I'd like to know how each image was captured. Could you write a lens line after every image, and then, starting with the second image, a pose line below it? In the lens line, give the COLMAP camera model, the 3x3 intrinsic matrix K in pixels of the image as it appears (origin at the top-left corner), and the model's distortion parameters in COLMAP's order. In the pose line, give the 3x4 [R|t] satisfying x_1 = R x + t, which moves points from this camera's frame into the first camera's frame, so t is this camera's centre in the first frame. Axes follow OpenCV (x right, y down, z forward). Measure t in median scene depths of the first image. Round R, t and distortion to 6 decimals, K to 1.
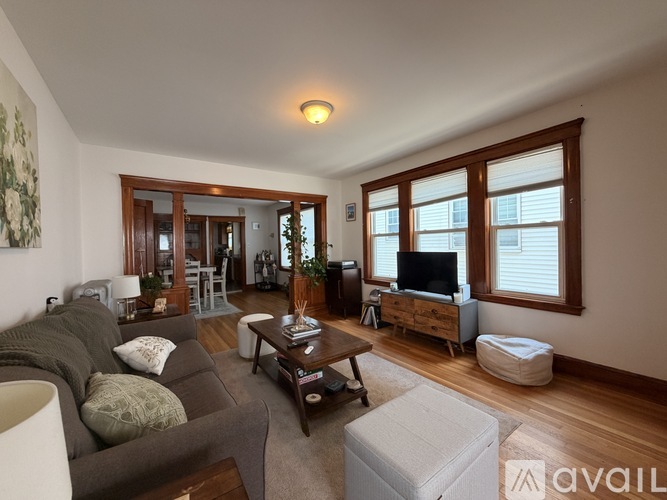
lens RADIAL K [[266.0, 0, 328.8], [0, 266.0, 251.5], [0, 0, 1]] dist [-0.001352, -0.000130]
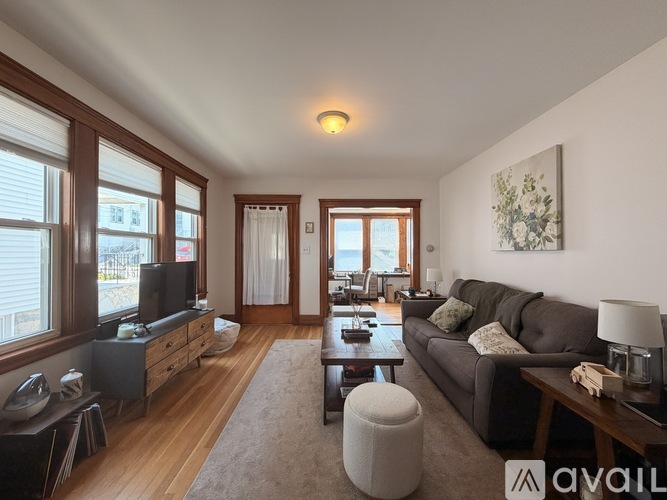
lens RADIAL K [[266.0, 0, 333.2], [0, 266.0, 251.1], [0, 0, 1]] dist [-0.001352, -0.000130]
pose [[-0.838437, 0.023841, 0.544476, -0.278711], [0.025767, 0.999660, -0.004095, -0.009739], [-0.544389, 0.010596, -0.838766, 0.876742]]
